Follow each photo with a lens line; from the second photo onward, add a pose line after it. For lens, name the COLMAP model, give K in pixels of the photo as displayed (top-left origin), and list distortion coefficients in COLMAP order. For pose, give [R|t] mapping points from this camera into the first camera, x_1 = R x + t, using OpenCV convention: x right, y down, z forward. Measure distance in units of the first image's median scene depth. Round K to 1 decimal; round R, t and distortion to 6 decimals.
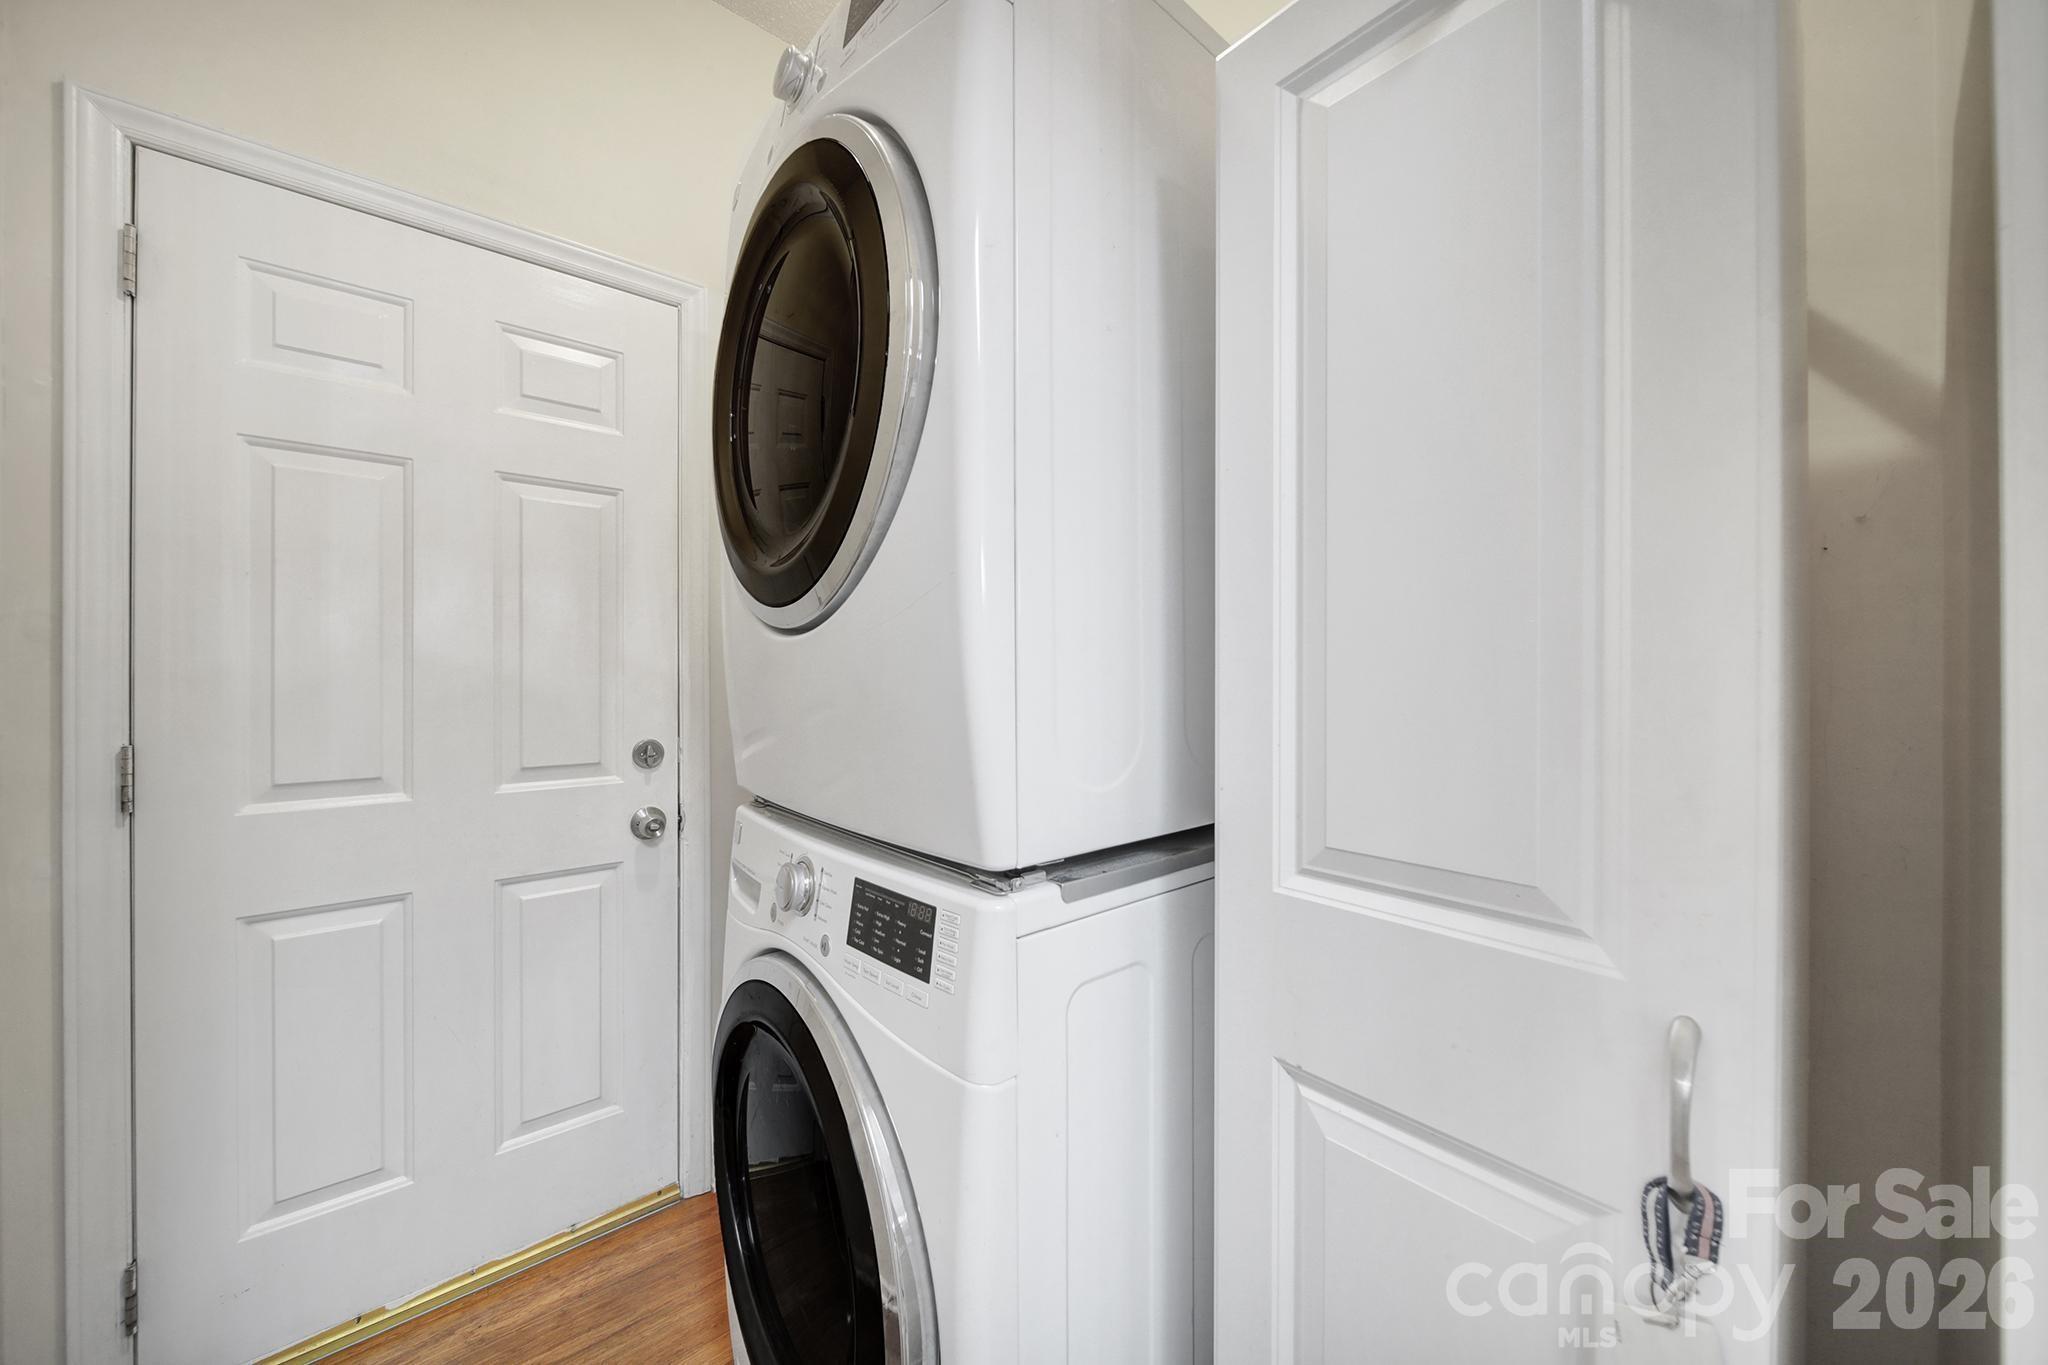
lens RADIAL K [[734.3, 0, 1014.2], [0, 734.3, 666.4], [0, 0, 1]] dist [-0.001656, -0.000194]
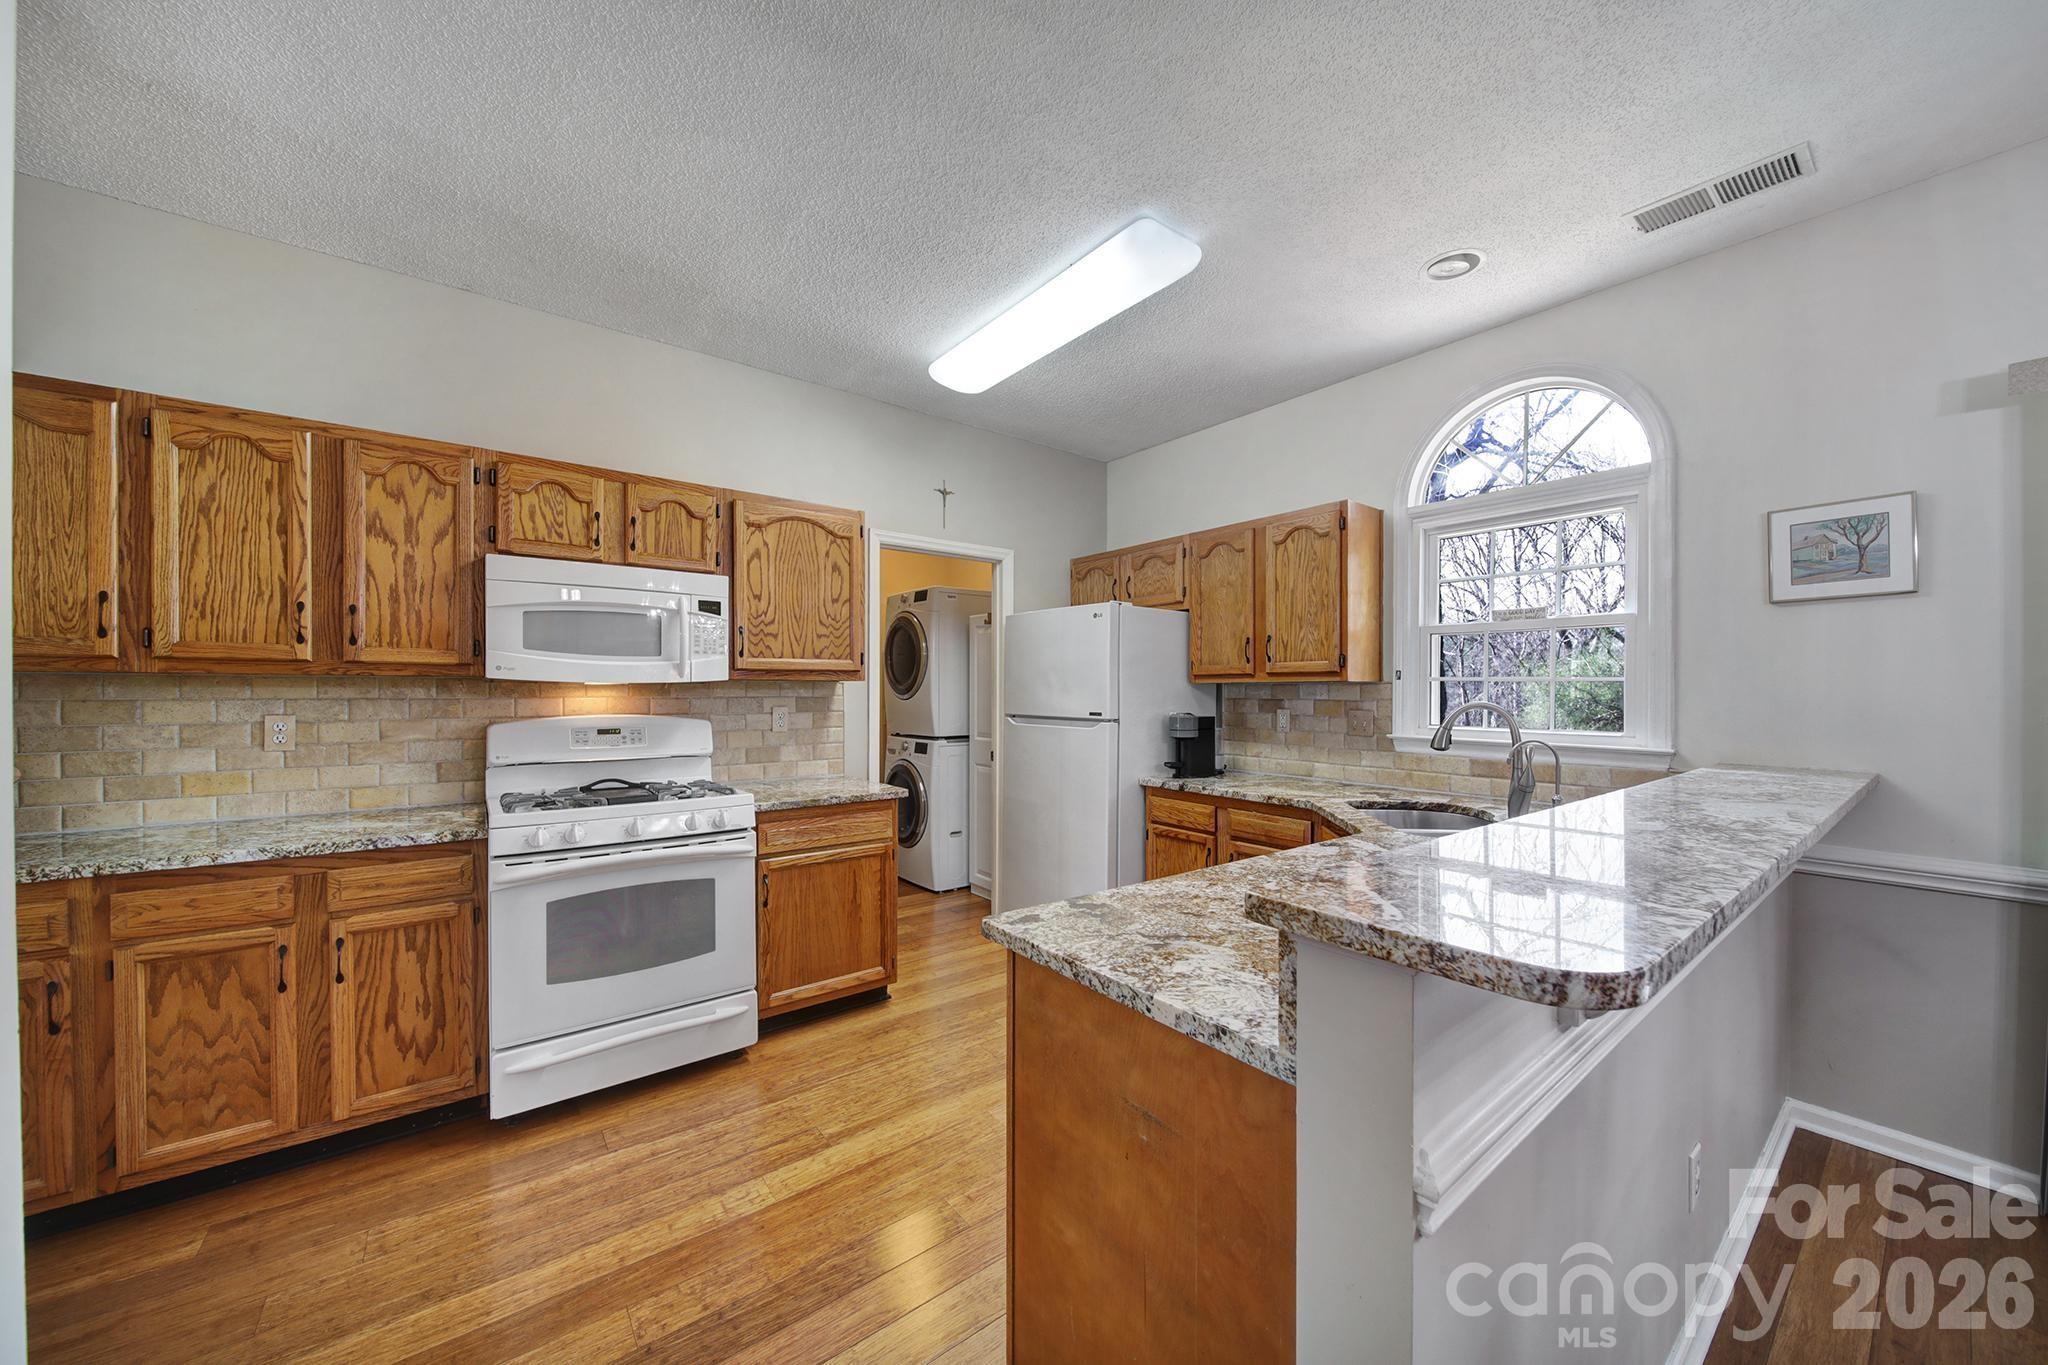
lens RADIAL K [[733.2, 0, 1028.0], [0, 733.2, 699.3], [0, 0, 1]] dist [-0.000073, -0.002096]
pose [[0.999357, 0.007441, -0.035078, 0.595487], [-0.006644, 0.999718, 0.022805, -0.131753], [0.035238, -0.022557, 0.999124, -3.230699]]
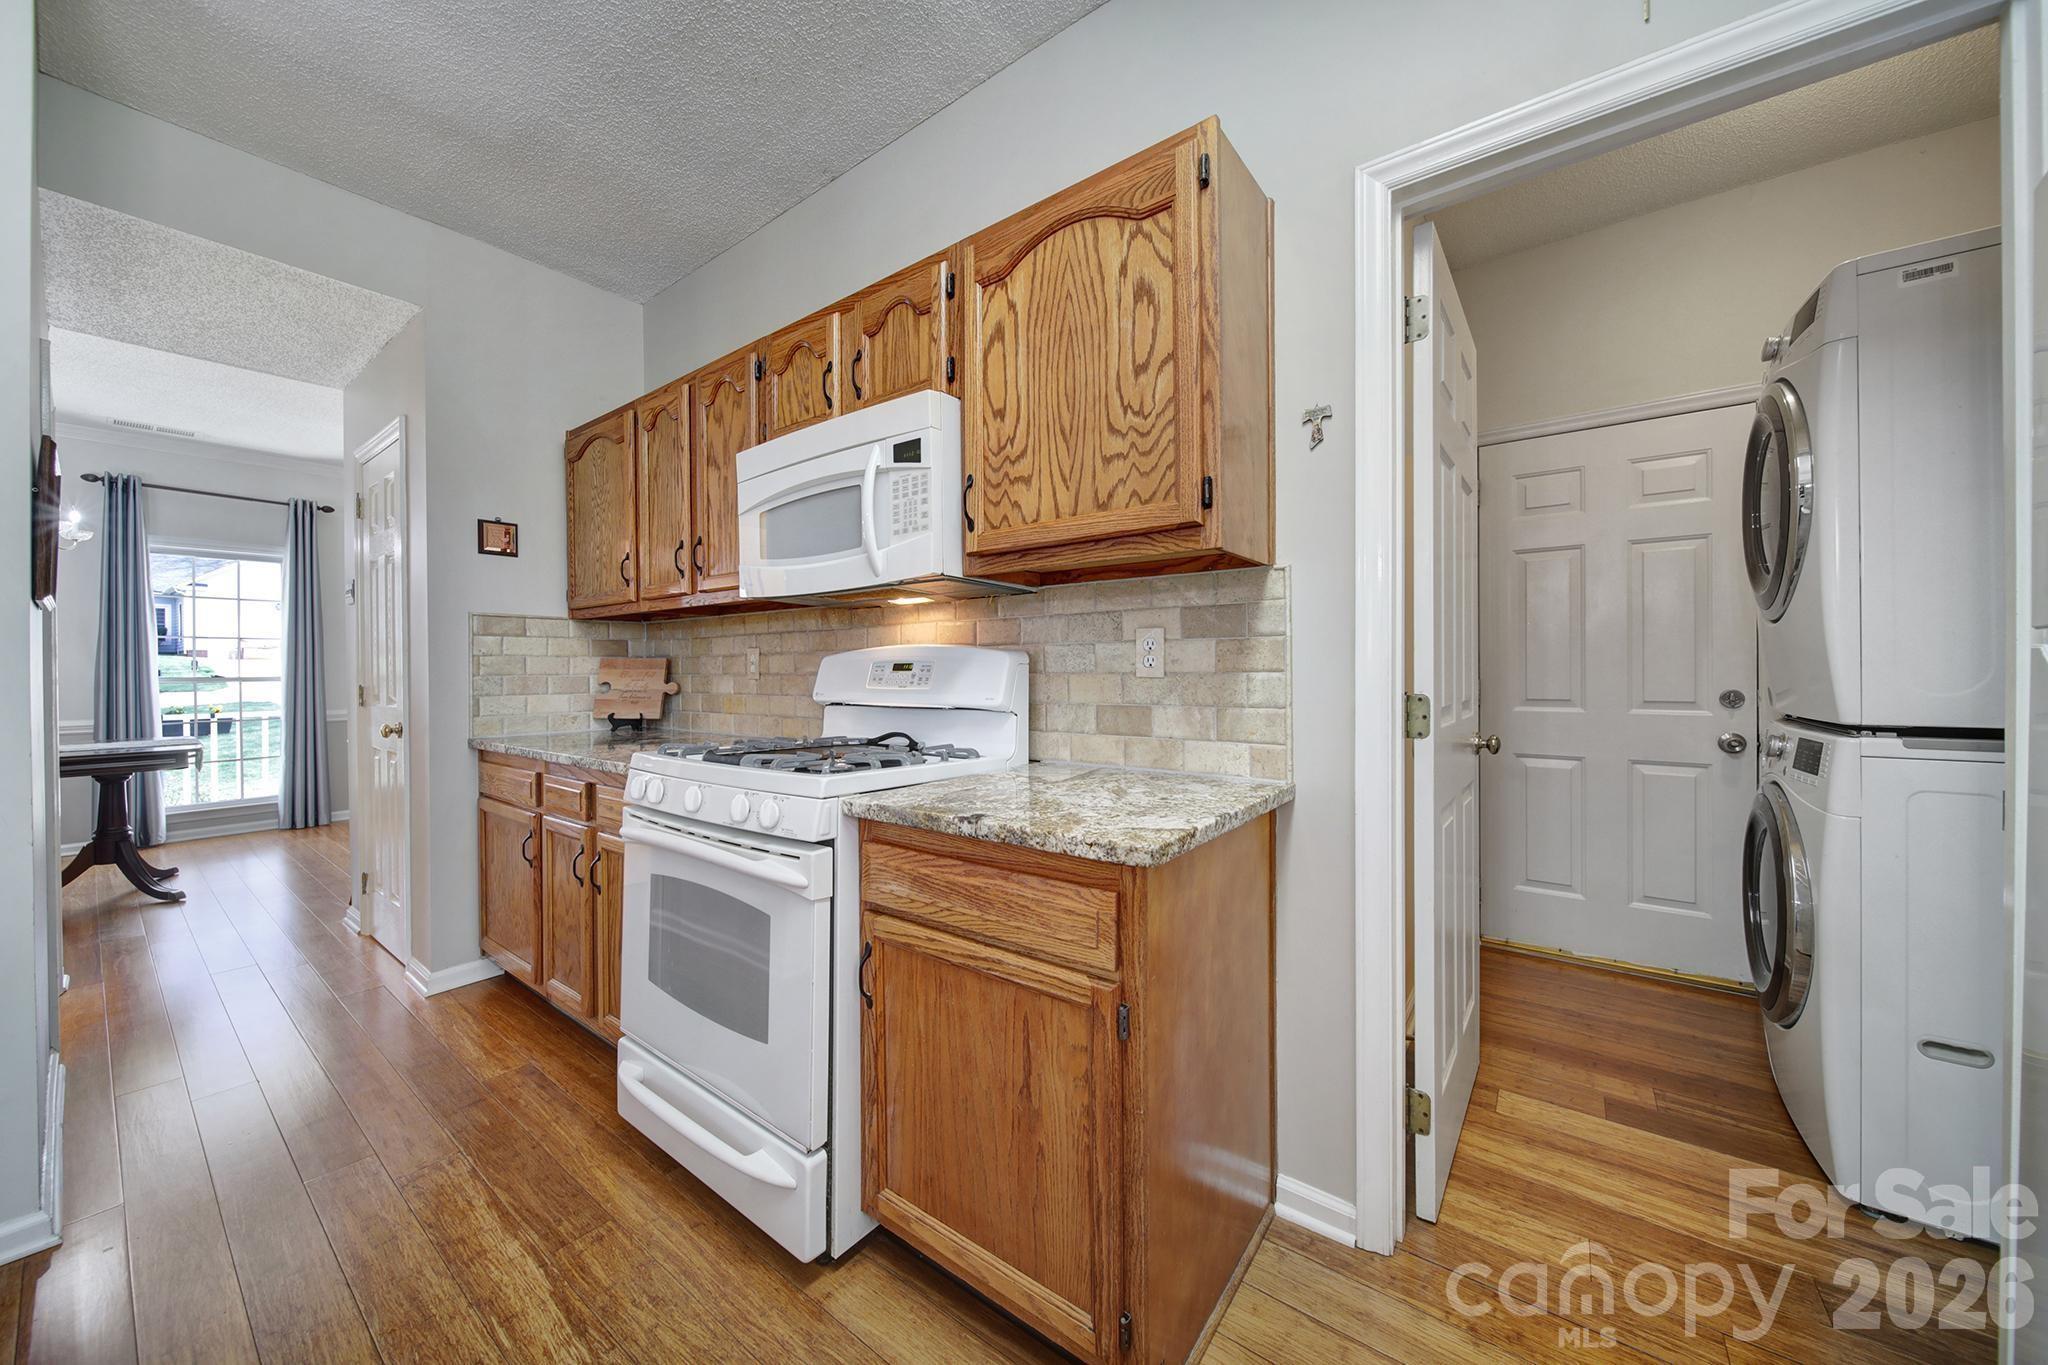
lens RADIAL K [[713.7, 0, 1023.1], [0, 713.7, 674.5], [0, 0, 1]] dist [0.000190, -0.000063]
pose [[0.225695, 0.008732, -0.974159, 0.840494], [0.014988, 0.999810, 0.012434, 0.032348], [0.974083, -0.017407, 0.225521, -1.069805]]
